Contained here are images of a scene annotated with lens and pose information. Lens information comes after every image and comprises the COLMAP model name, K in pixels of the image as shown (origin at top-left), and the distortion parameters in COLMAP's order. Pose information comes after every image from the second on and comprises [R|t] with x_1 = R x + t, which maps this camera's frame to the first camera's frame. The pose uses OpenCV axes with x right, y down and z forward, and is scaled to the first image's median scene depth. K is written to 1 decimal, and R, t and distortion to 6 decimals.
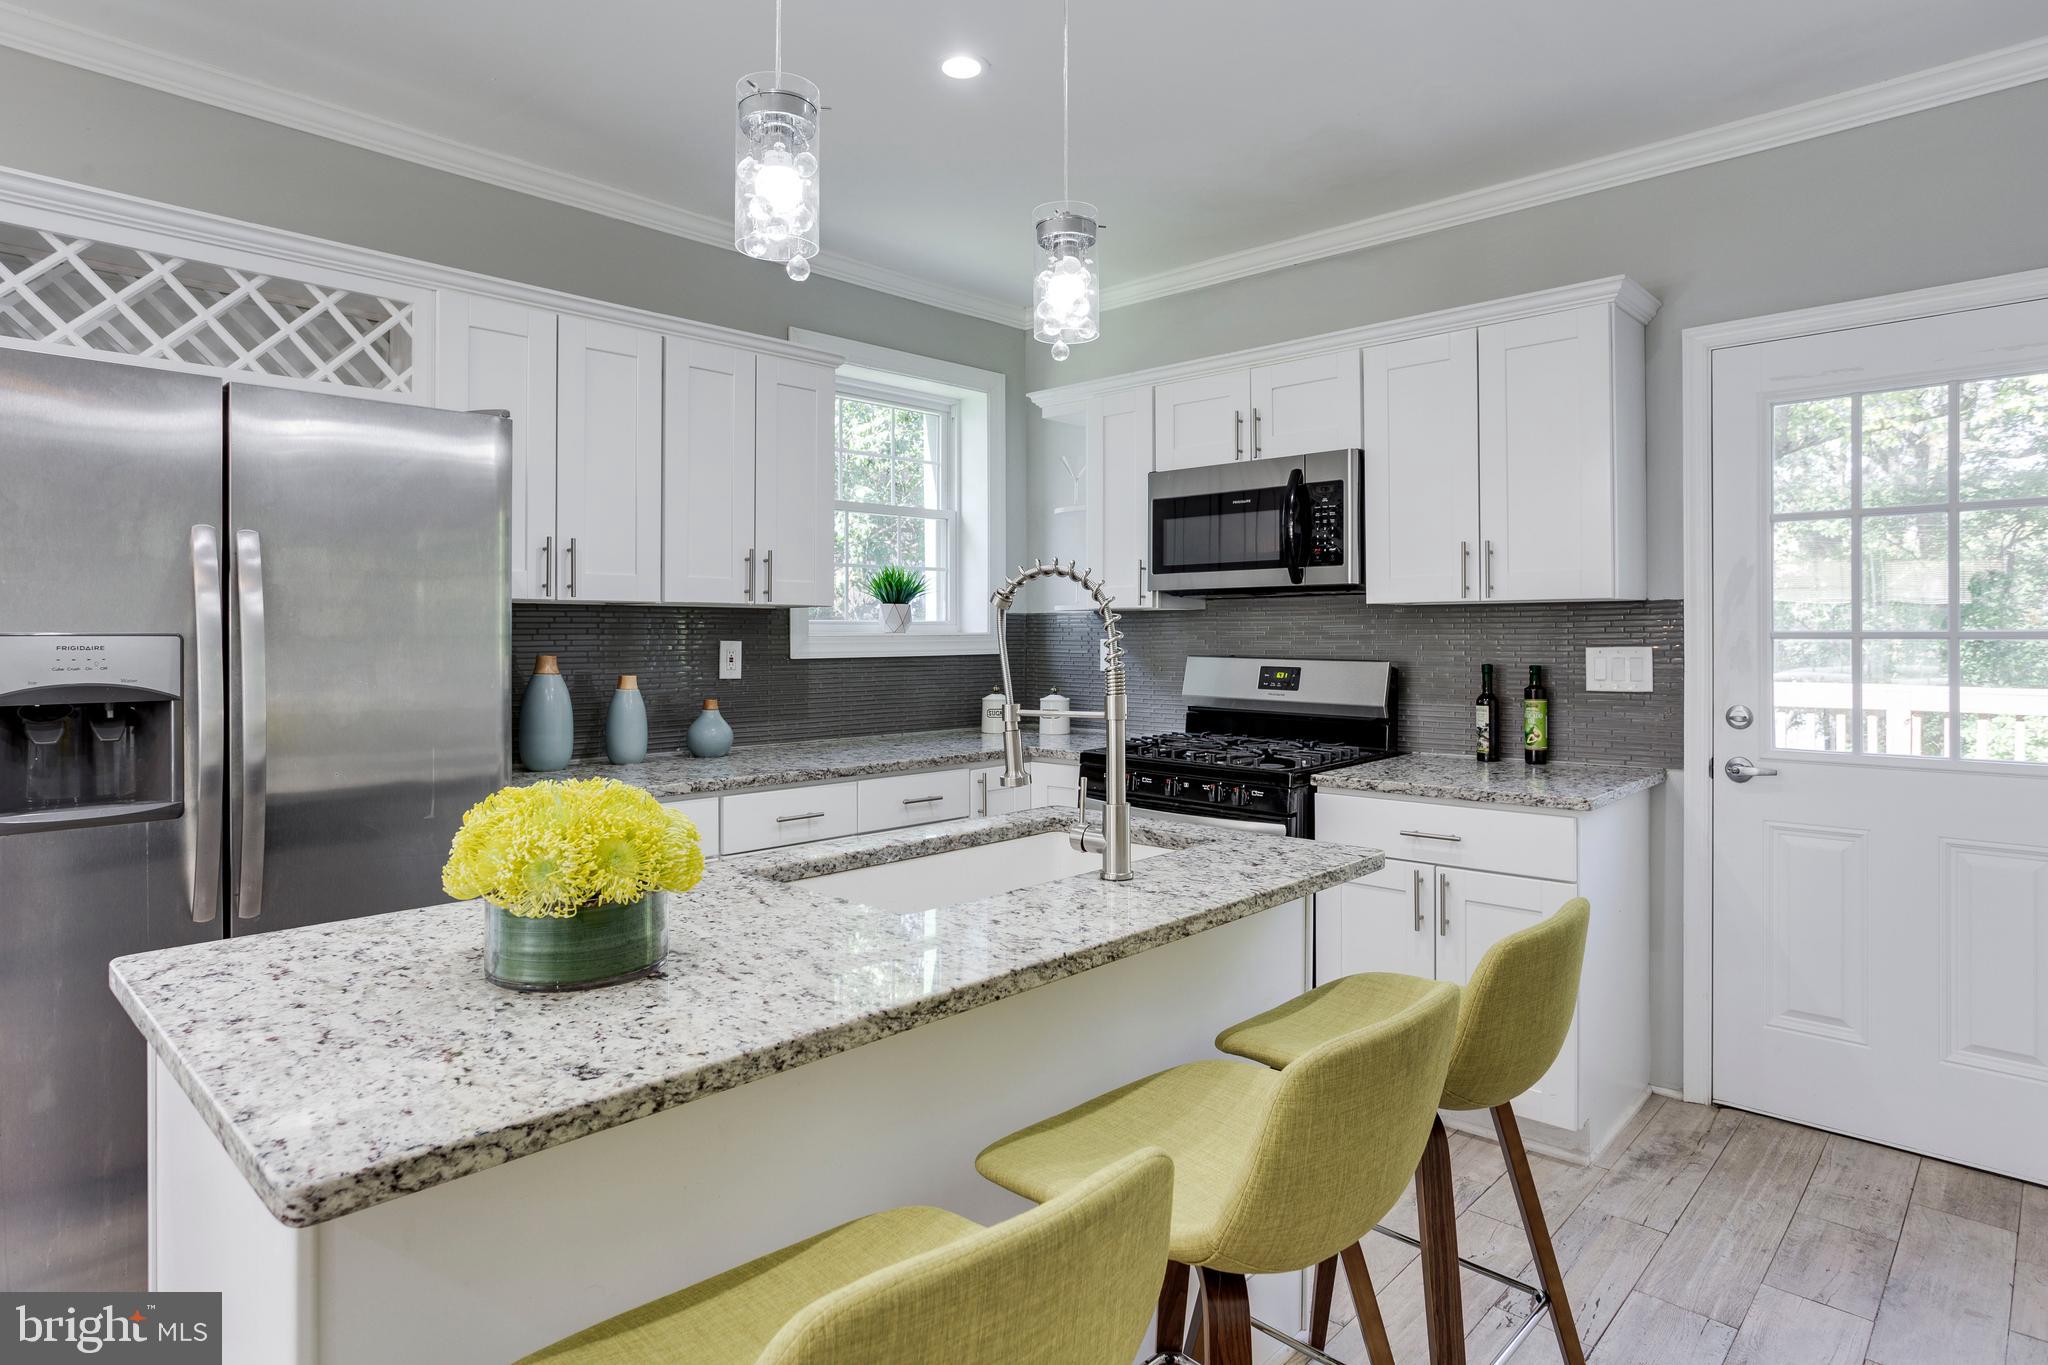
lens RADIAL K [[1104.0, 0, 1022.9], [0, 1104.0, 636.1], [0, 0, 1]] dist [-0.023295, 0.000872]
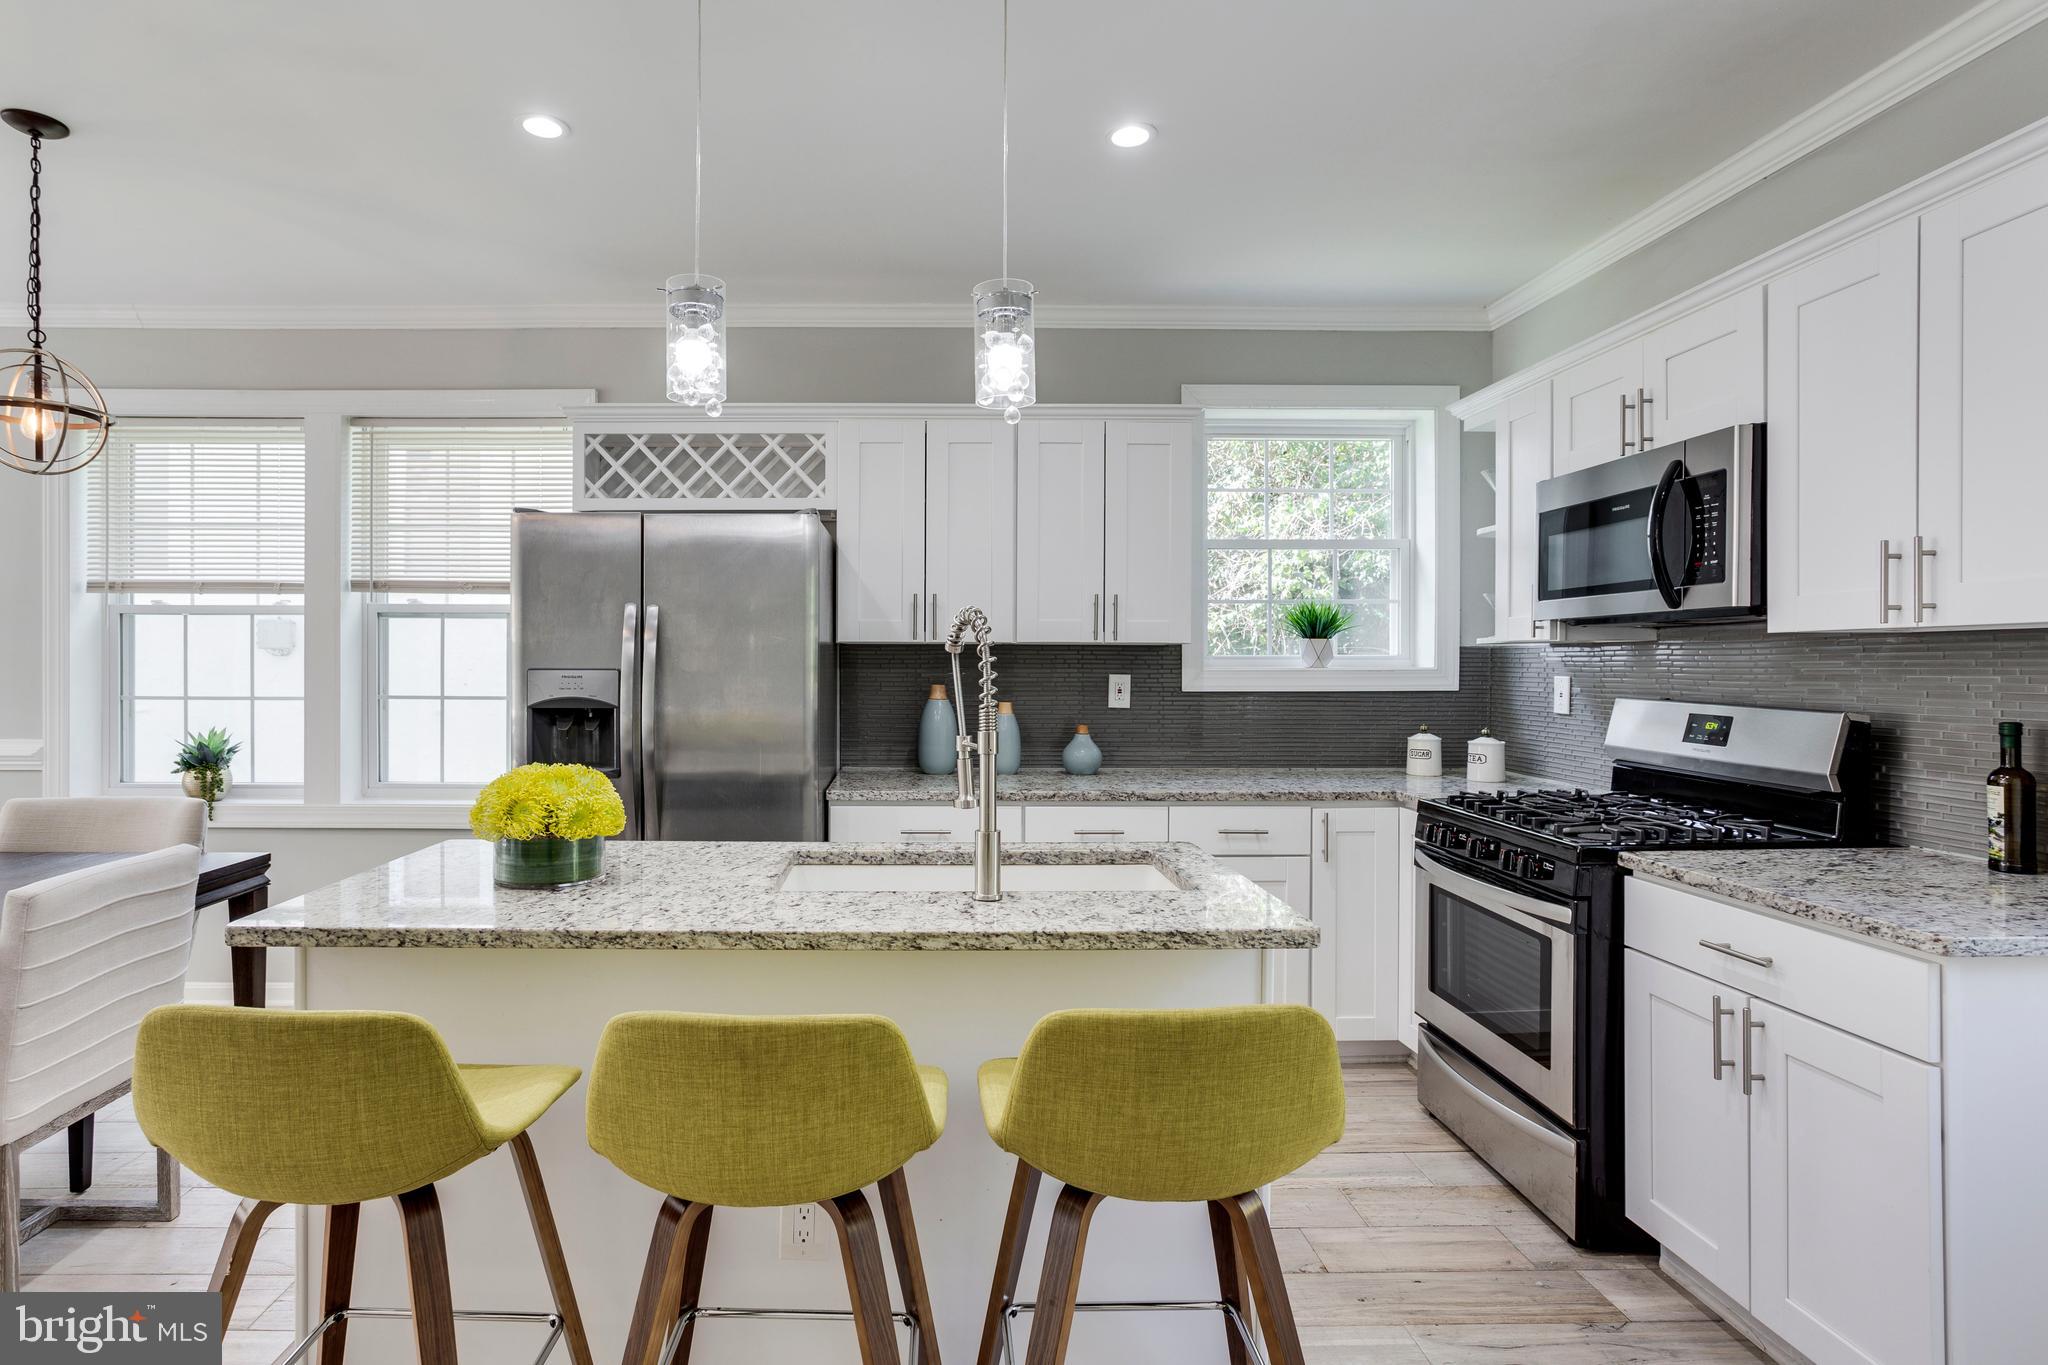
lens RADIAL K [[1085.9, 0, 1017.0], [0, 1085.9, 660.1], [0, 0, 1]] dist [-0.044201, 0.031901]
pose [[0.705175, 0.000696, -0.709033, 0.464861], [-0.003017, 0.999993, -0.002018, -0.008085], [0.709027, 0.003562, 0.705173, 0.141038]]
